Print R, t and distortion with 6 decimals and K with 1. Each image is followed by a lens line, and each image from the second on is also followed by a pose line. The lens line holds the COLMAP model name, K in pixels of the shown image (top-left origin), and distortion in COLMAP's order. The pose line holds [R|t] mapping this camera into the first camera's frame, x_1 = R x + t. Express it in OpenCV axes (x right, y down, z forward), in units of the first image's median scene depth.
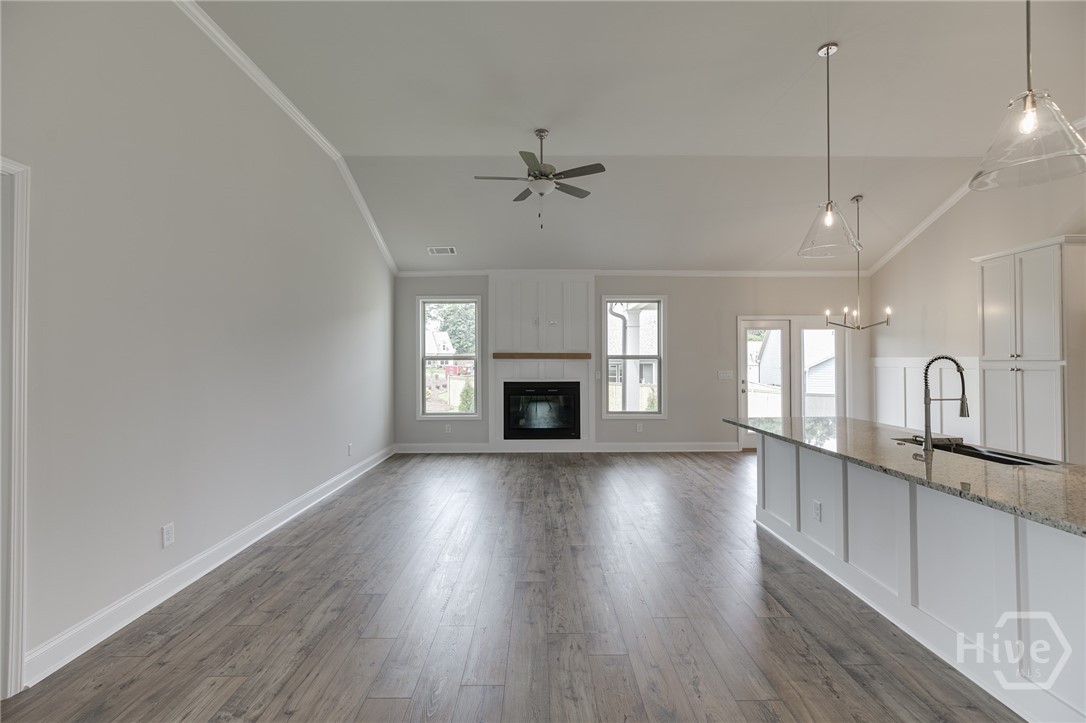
lens RADIAL K [[491.5, 0, 546.3], [0, 491.5, 355.4], [0, 0, 1]] dist [-0.005263, 0.004467]
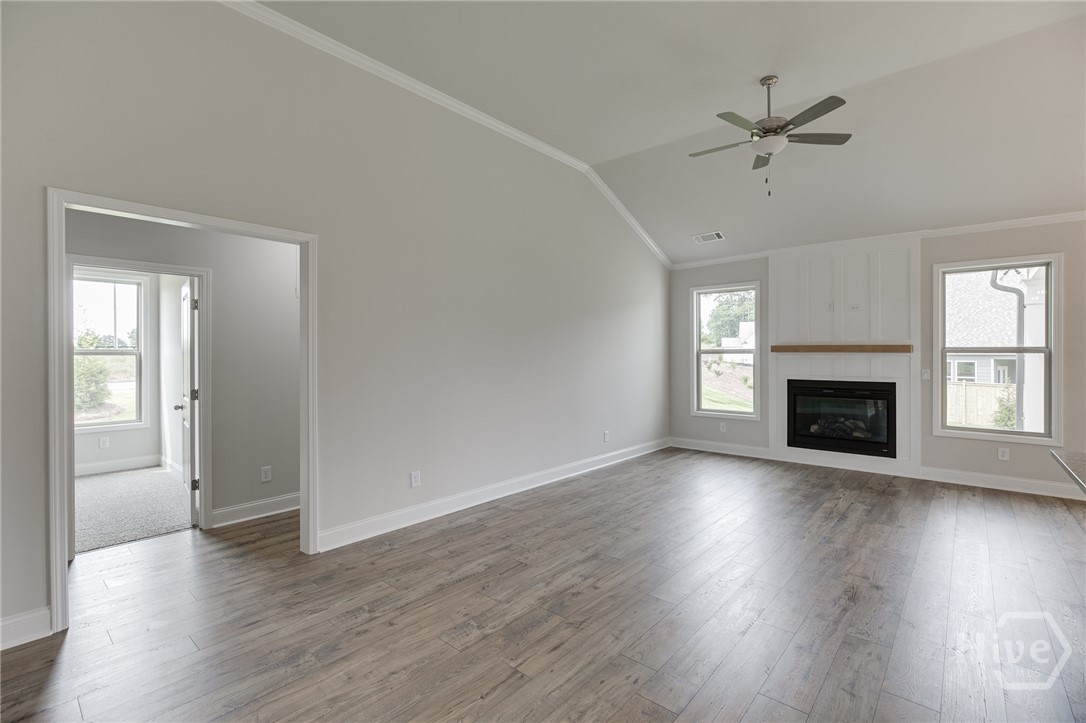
lens RADIAL K [[491.5, 0, 537.8], [0, 491.5, 357.0], [0, 0, 1]] dist [-0.005263, 0.004467]
pose [[0.750929, 0.006006, -0.660356, 0.165081], [0.005196, 0.999874, 0.015003, -0.000040], [0.660363, -0.014698, 0.750803, 0.075074]]
